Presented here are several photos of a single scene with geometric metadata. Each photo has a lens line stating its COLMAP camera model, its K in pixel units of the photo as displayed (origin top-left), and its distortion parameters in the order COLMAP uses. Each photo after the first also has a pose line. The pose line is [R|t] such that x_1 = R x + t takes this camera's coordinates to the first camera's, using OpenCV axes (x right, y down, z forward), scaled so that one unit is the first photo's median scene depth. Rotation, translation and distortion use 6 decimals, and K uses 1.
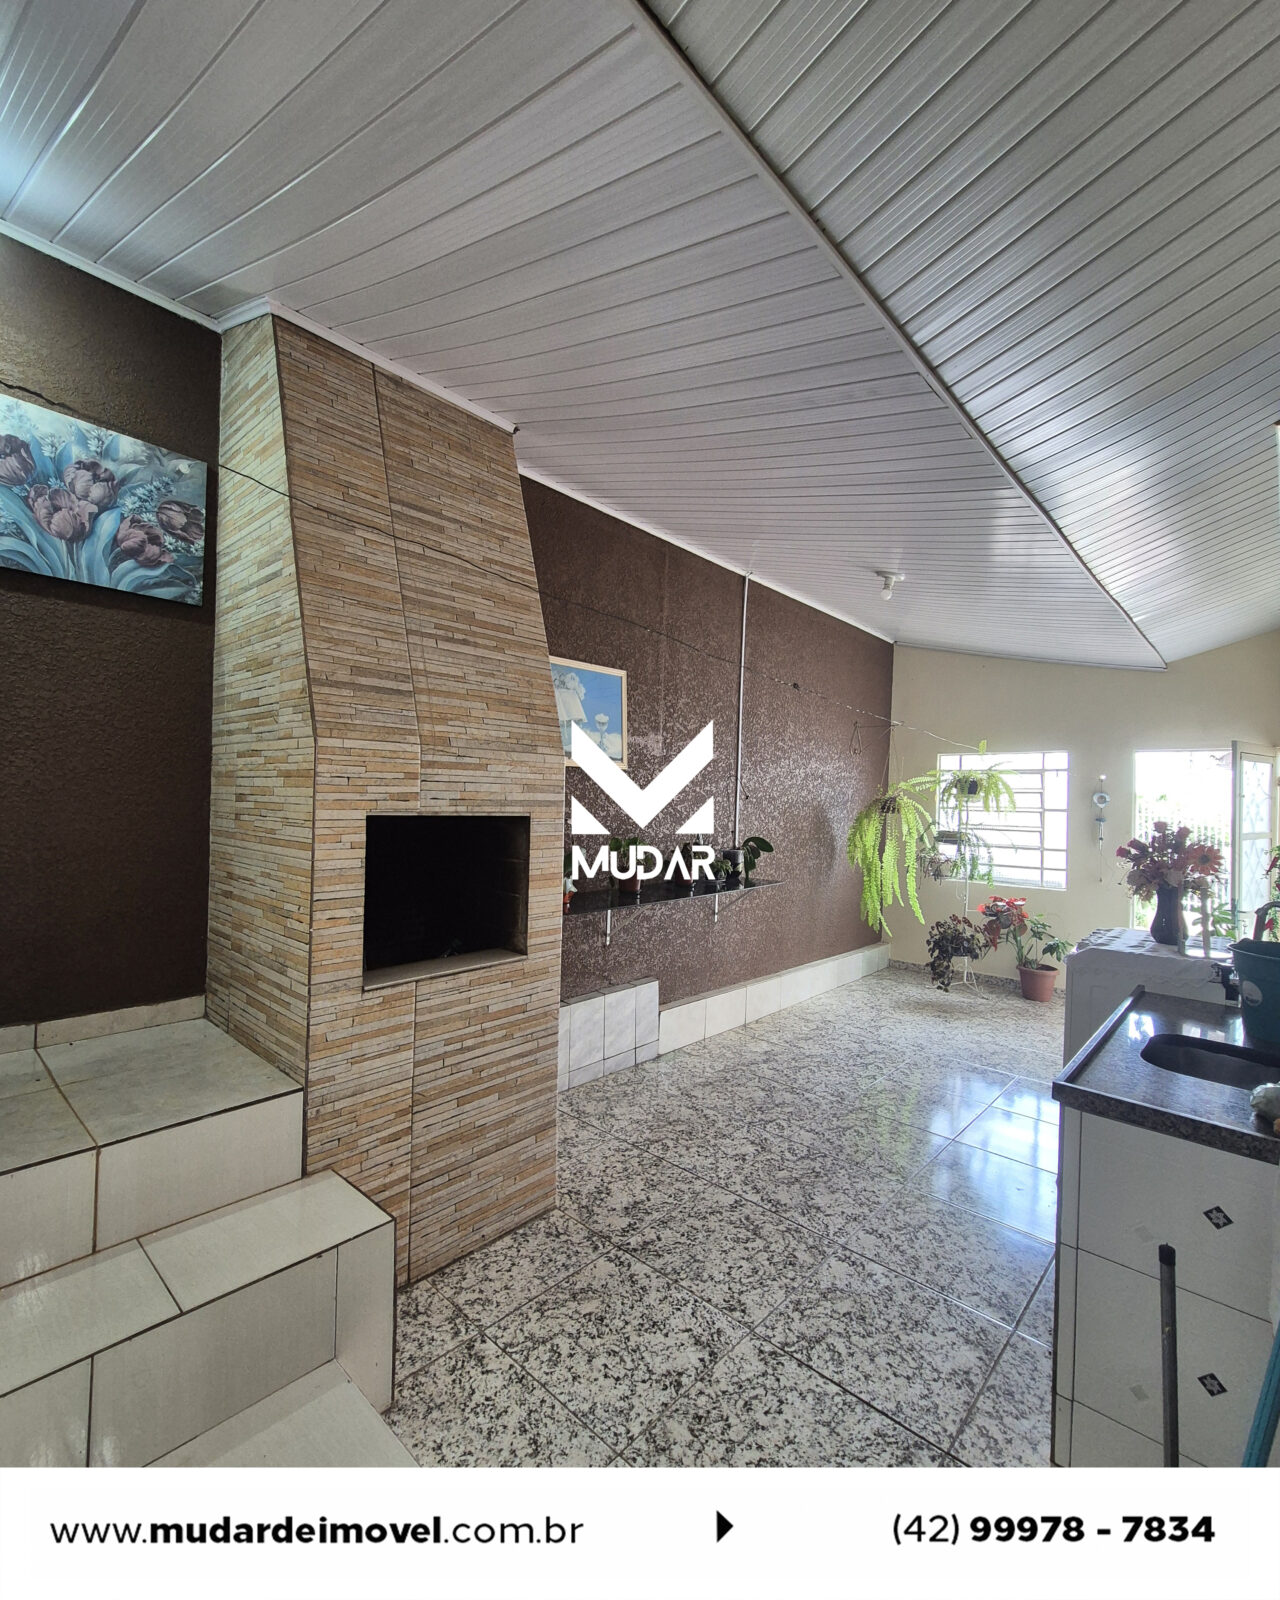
lens RADIAL K [[698.8, 0, 637.5], [0, 698.8, 799.6], [0, 0, 1]] dist [0.001672, 0.000189]
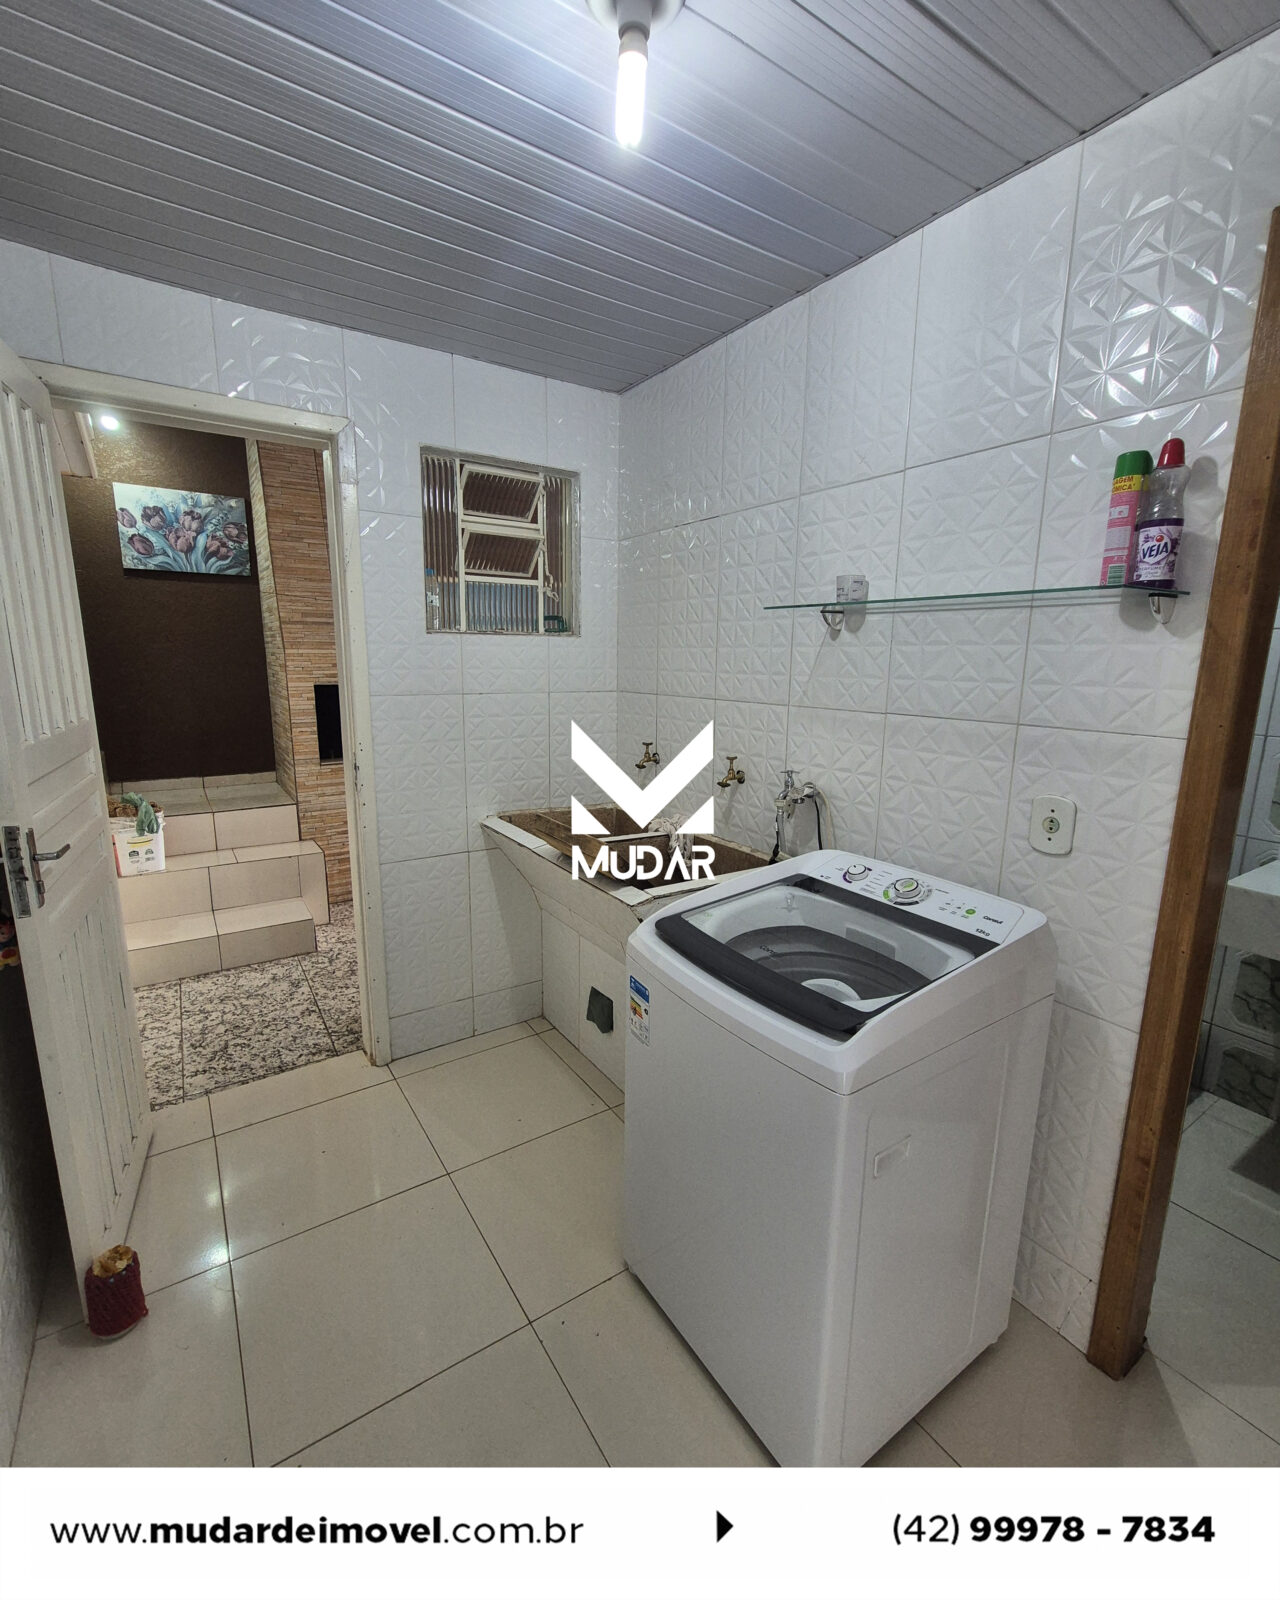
lens RADIAL K [[698.8, 0, 641.1], [0, 698.8, 799.4], [0, 0, 1]] dist [0.001672, 0.000189]
pose [[0.972136, 0.040138, -0.230956, 1.035273], [0.007258, 0.979606, 0.200796, -0.052635], [0.234306, -0.196877, 0.952019, -0.830282]]
